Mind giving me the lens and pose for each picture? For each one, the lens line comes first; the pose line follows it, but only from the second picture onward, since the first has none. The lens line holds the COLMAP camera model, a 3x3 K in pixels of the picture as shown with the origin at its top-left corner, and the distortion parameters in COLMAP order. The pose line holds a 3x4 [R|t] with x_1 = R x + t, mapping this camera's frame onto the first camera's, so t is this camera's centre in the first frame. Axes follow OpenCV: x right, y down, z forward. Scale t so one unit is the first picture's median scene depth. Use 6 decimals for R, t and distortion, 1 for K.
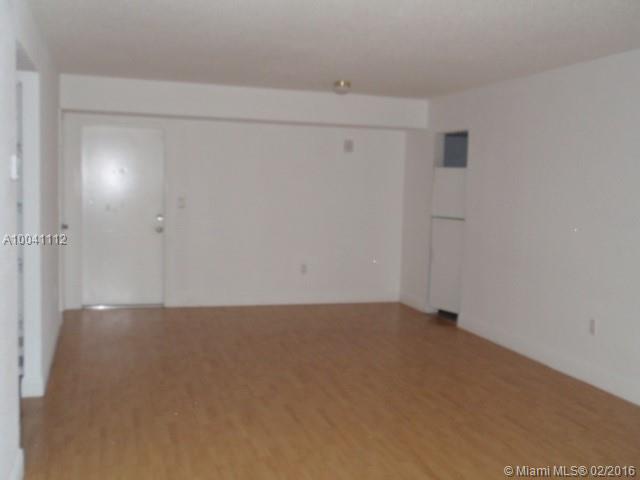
lens RADIAL K [[675.2, 0, 320.0], [0, 675.2, 240.0], [0, 0, 1]] dist [-0.047370, 0.001918]
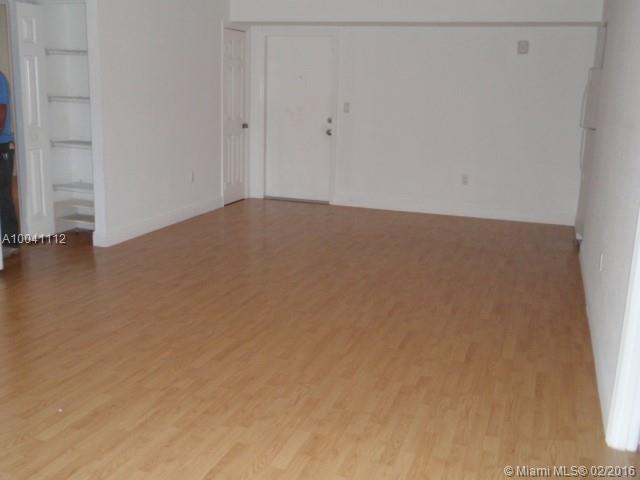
lens RADIAL K [[675.2, 0, 320.0], [0, 675.2, 240.0], [0, 0, 1]] dist [-0.047370, 0.001918]
pose [[0.808465, 0.123085, -0.575529, 0.394132], [-0.055454, 0.989467, 0.133714, 0.011655], [0.585925, -0.076188, 0.806776, 0.106916]]
